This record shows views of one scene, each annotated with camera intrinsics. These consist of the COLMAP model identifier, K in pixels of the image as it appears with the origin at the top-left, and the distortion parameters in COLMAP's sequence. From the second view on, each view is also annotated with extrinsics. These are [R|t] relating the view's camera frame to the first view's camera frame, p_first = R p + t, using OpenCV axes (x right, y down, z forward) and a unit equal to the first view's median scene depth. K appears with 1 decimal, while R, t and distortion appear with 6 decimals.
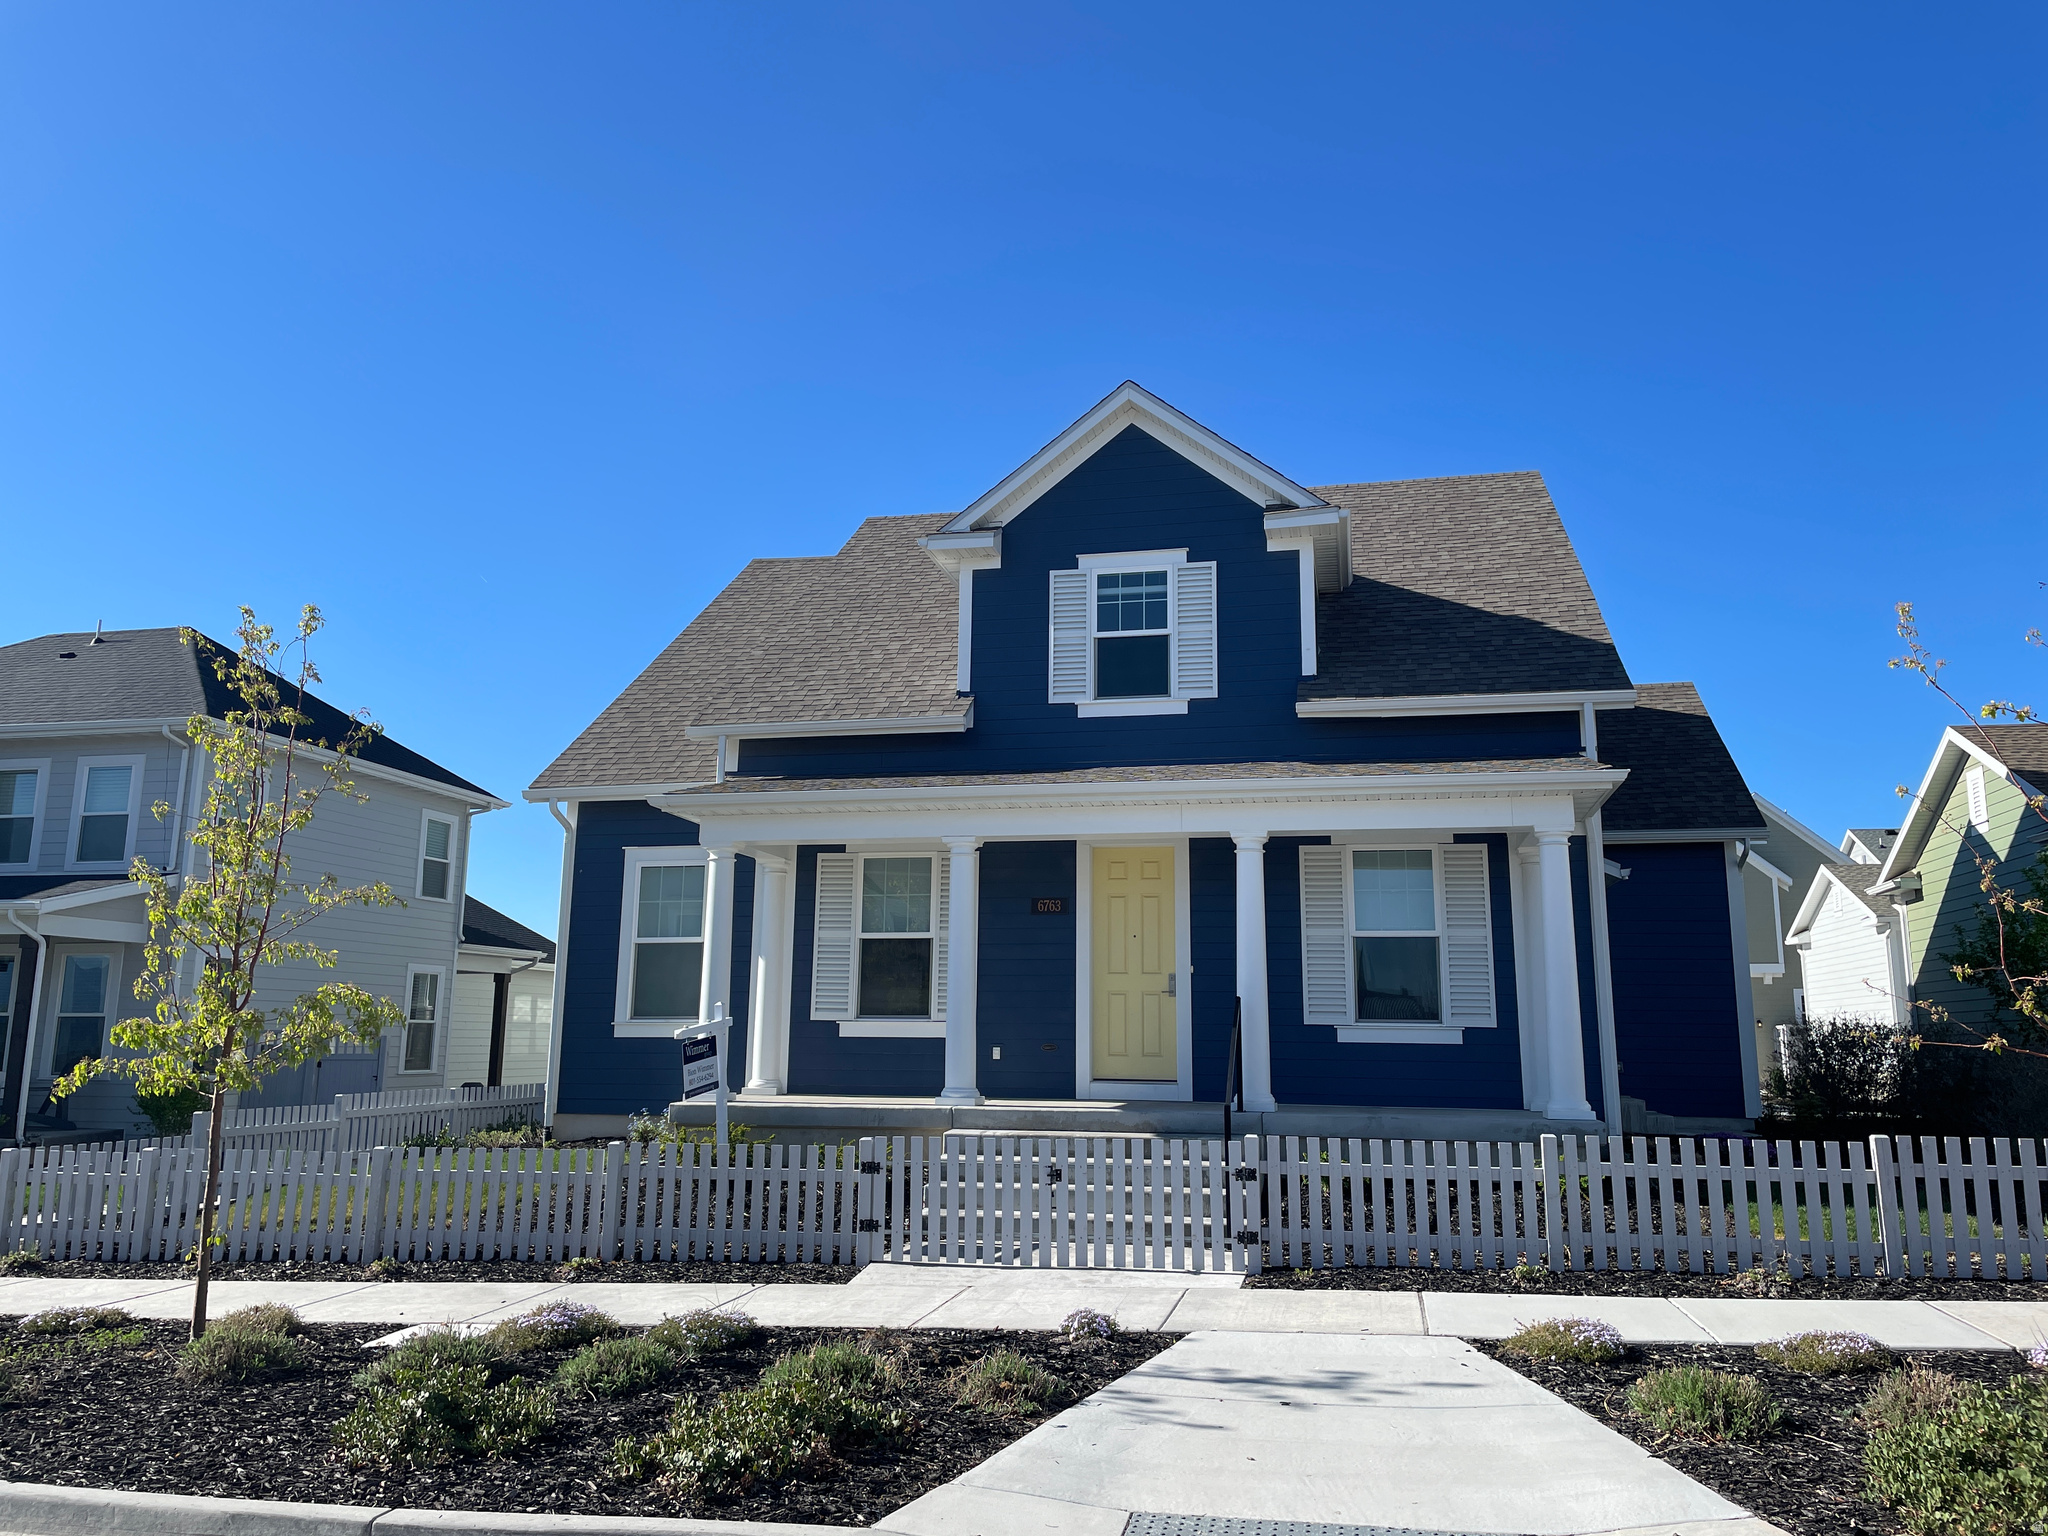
lens RADIAL K [[1542.3, 0, 1002.7], [0, 1542.3, 764.7], [0, 0, 1]] dist [0.077415, -0.102439]
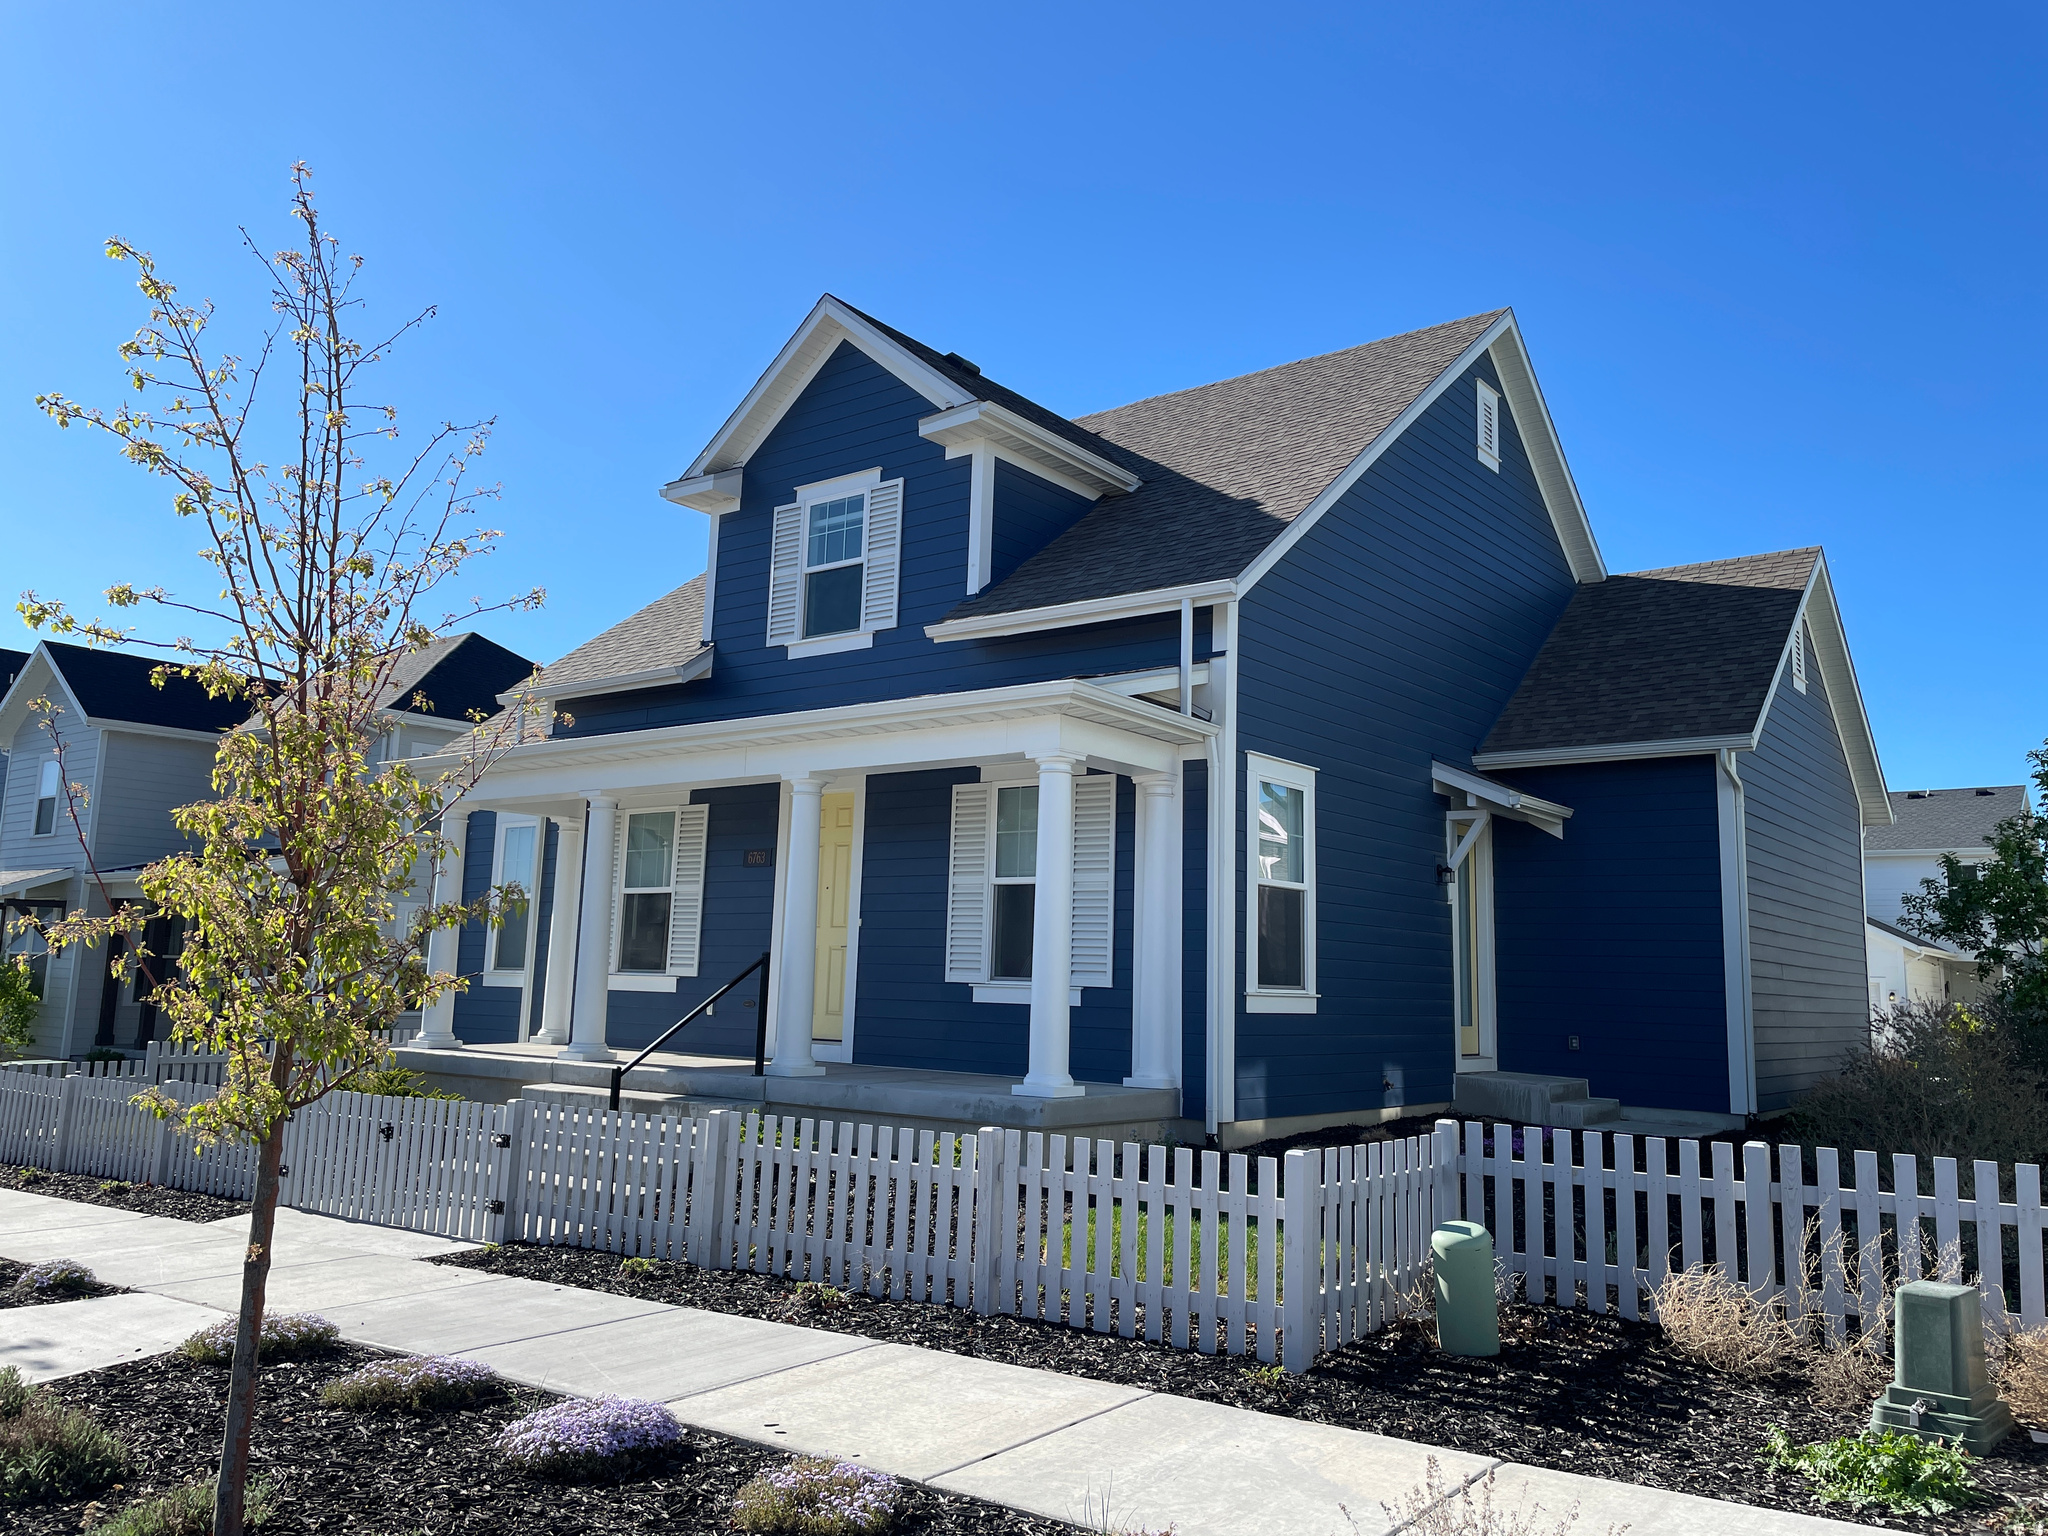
lens RADIAL K [[1542.3, 0, 1022.7], [0, 1542.3, 763.4], [0, 0, 1]] dist [0.077415, -0.102439]
pose [[0.902070, -0.045562, -0.429179, 0.583347], [0.058033, 0.998186, 0.016009, 0.026452], [0.427671, -0.039348, 0.903078, 0.197692]]
